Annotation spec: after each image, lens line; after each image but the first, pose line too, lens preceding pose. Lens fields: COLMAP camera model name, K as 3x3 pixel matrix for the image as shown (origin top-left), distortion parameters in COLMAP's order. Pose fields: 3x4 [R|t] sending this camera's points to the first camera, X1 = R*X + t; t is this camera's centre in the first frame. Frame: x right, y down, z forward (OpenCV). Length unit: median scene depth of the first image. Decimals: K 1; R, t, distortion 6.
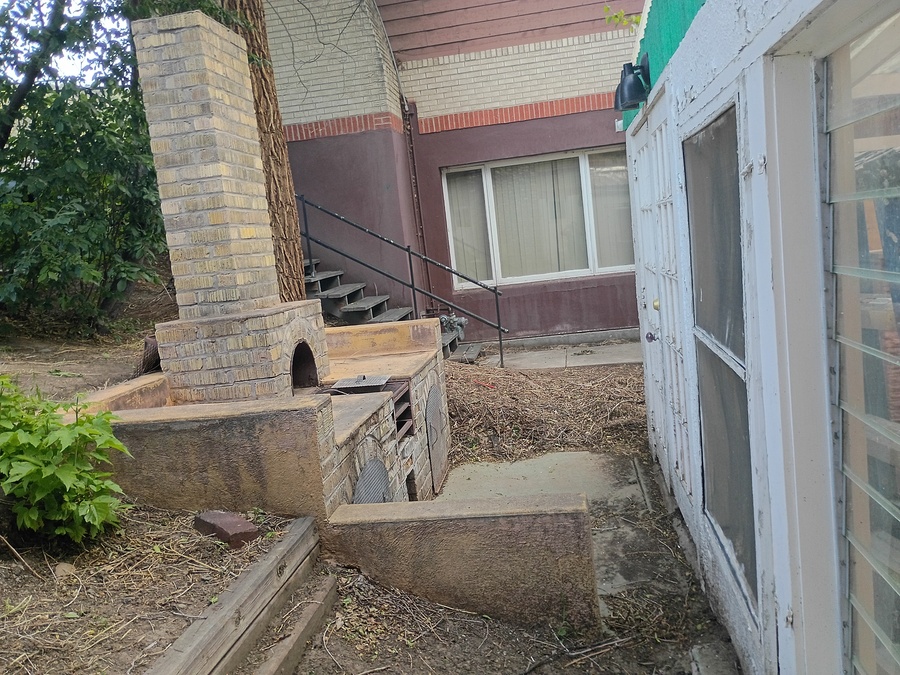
lens RADIAL K [[757.6, 0, 447.8], [0, 757.6, 324.2], [0, 0, 1]] dist [0.075312, -0.082046]
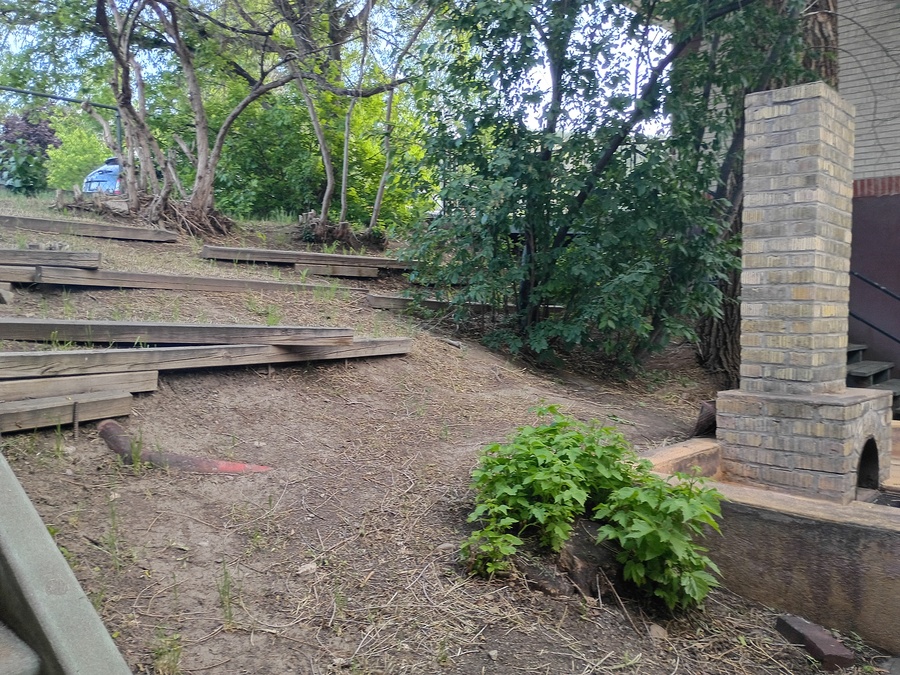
lens RADIAL K [[757.6, 0, 447.8], [0, 757.6, 324.2], [0, 0, 1]] dist [0.075312, -0.082046]
pose [[0.832506, 0.139610, -0.536138, -0.153116], [-0.166508, 0.986038, -0.001788, -0.026319], [0.528403, 0.090759, 0.844129, -0.038200]]
